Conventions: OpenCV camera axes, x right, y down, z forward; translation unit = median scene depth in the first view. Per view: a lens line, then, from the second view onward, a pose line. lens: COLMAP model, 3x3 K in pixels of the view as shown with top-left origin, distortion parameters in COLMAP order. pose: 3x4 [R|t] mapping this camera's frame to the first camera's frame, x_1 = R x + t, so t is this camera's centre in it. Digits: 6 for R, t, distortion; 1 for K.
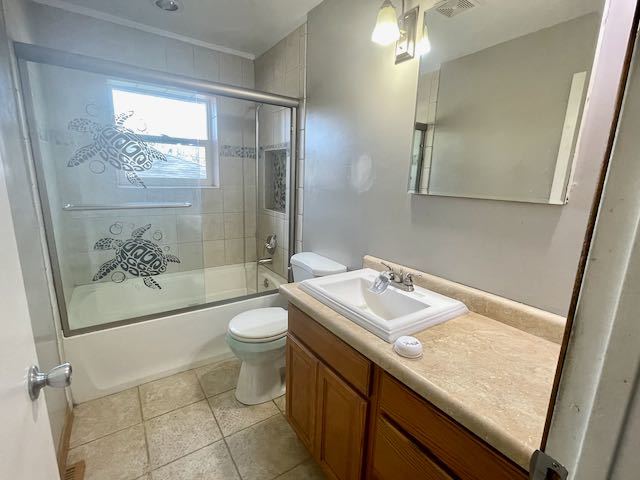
lens RADIAL K [[305.4, 0, 319.2], [0, 305.4, 241.1], [0, 0, 1]] dist [-0.009456, -0.000342]
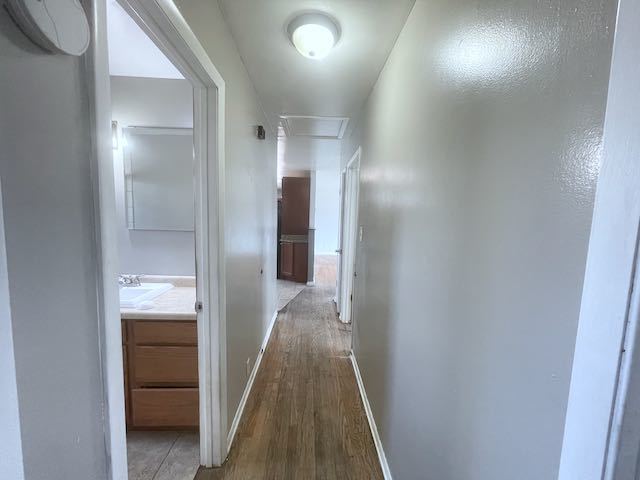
lens RADIAL K [[257.6, 0, 319.7], [0, 257.6, 240.1], [0, 0, 1]] dist [-0.002475, 0.000024]
pose [[0.555851, -0.092076, 0.826167, -0.292891], [0.160155, 0.987089, 0.002257, 0.063677], [-0.815708, 0.131060, 0.563421, -0.648788]]
